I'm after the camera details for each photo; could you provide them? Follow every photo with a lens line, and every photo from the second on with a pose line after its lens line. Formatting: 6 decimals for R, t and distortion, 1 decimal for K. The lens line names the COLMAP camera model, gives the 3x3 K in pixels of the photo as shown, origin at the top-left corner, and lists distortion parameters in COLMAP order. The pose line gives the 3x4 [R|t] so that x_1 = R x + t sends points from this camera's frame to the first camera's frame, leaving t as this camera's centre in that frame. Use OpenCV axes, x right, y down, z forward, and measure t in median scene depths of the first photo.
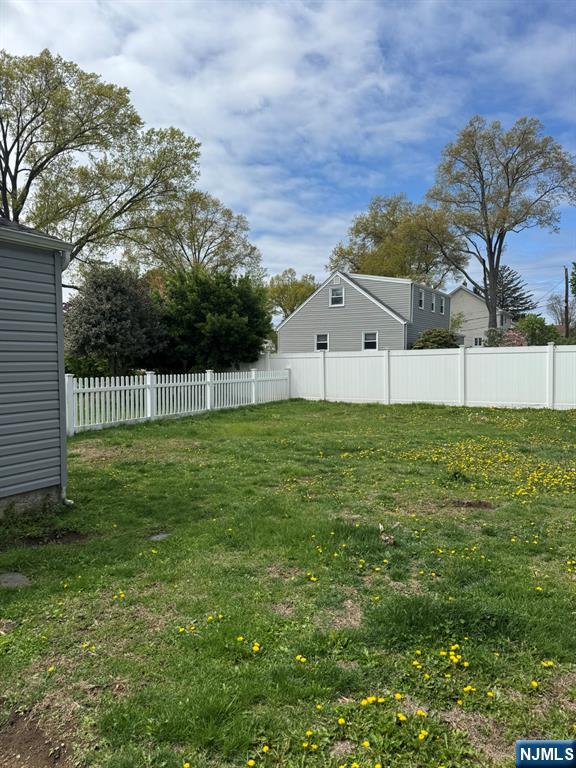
lens RADIAL K [[540.1, 0, 283.0], [0, 540.1, 390.7], [0, 0, 1]] dist [0.066396, -0.081989]
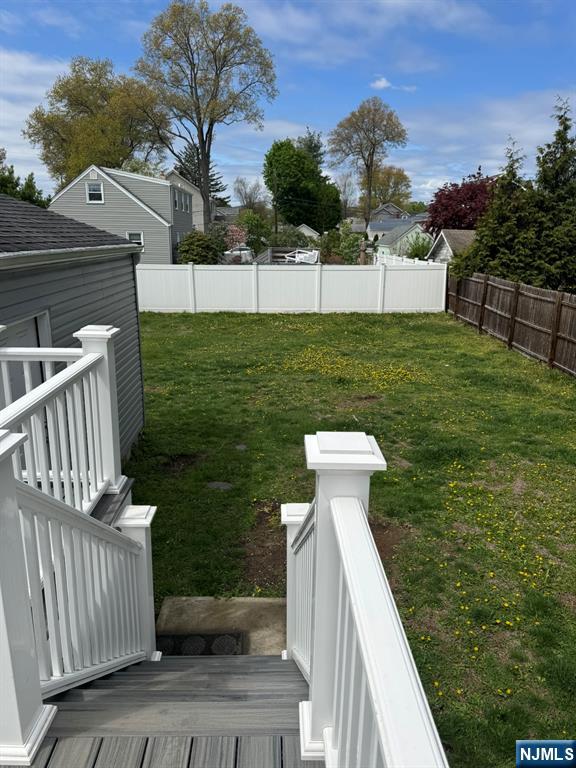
lens RADIAL K [[540.1, 0, 292.6], [0, 540.1, 384.9], [0, 0, 1]] dist [0.066396, -0.081989]
pose [[0.846454, -0.122151, 0.518261, -0.148680], [0.011762, 0.977382, 0.211153, -0.039503], [-0.532331, -0.172636, 0.828746, -0.057560]]
